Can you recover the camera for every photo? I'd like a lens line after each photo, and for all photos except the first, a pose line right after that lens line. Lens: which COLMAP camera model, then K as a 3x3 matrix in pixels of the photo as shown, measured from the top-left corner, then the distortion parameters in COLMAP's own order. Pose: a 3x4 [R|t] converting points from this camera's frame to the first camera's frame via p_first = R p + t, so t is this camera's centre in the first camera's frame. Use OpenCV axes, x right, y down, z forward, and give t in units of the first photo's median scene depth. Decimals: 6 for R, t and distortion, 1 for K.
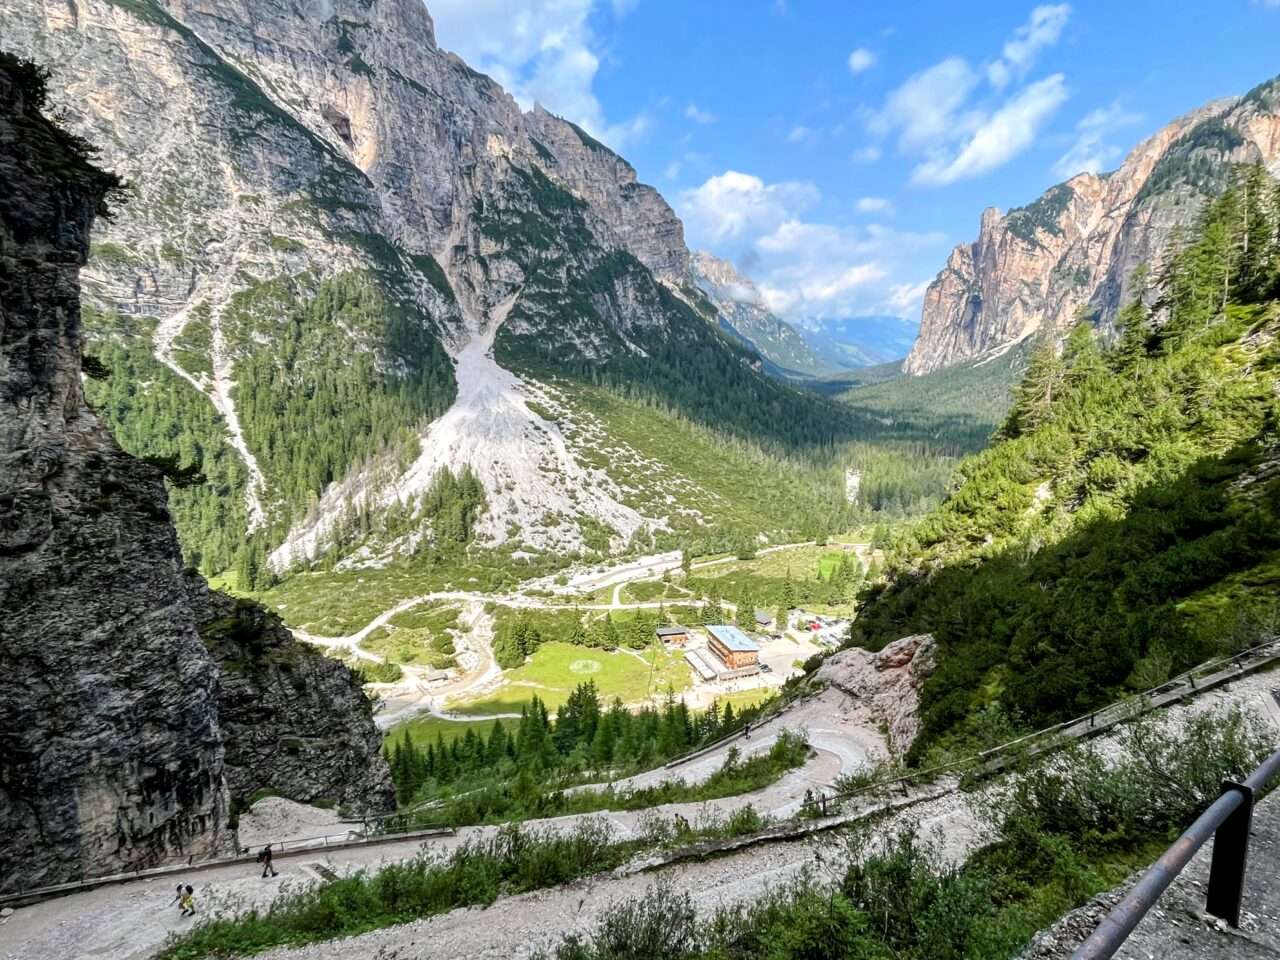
lens RADIAL K [[686.8, 0, 662.1], [0, 686.8, 478.4], [0, 0, 1]] dist [0.001175, 0.000162]
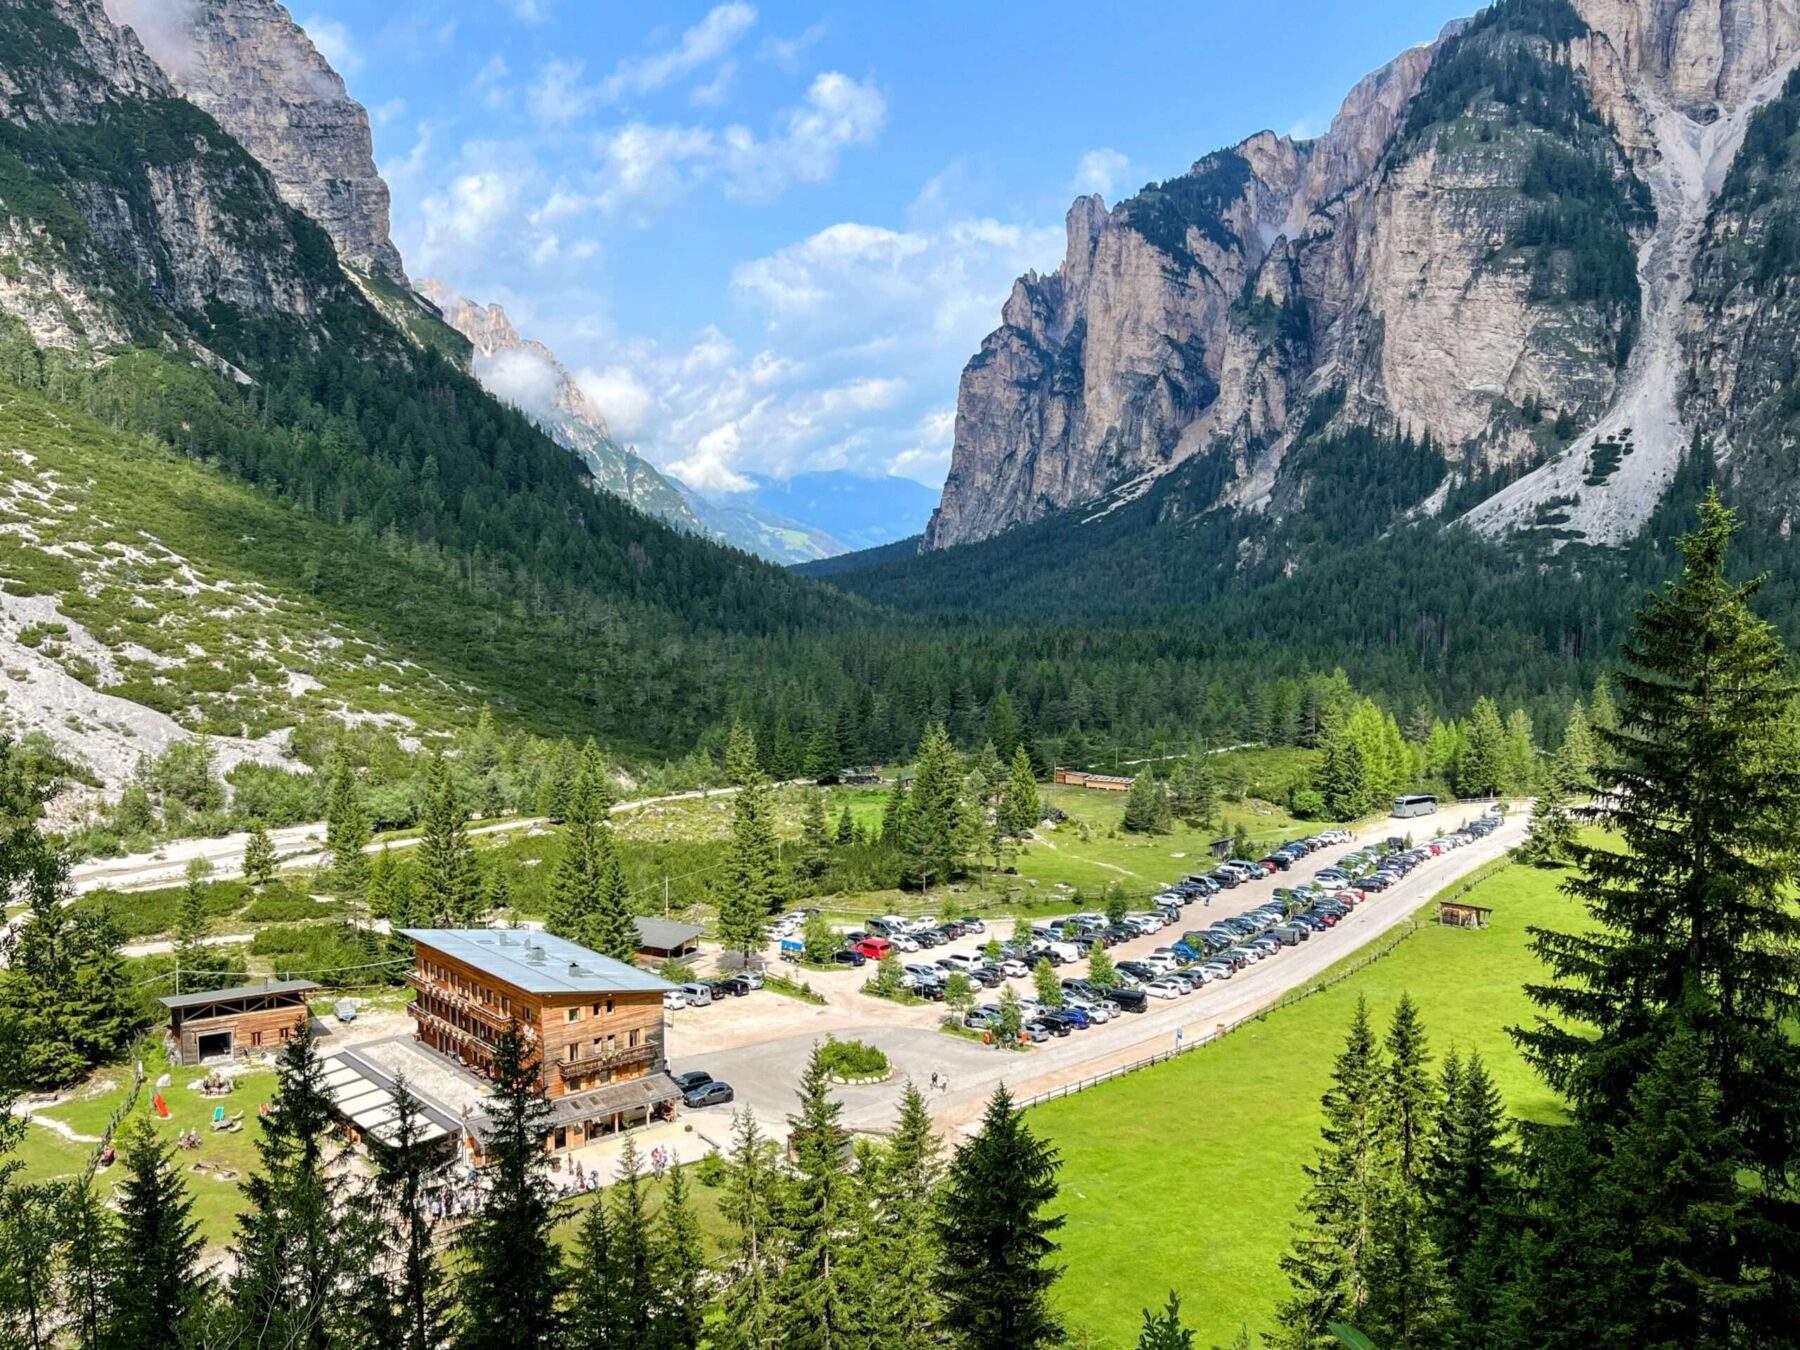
lens RADIAL K [[1629.9, 0, 900.0], [0, 1629.9, 675.0], [0, 0, 1]] dist [0.028690, 0.001286]
pose [[0.945333, -0.012657, 0.325862, 0.022352], [0.048201, 0.993694, -0.101237, 0.096659], [-0.322525, 0.111409, 0.939982, 0.235304]]
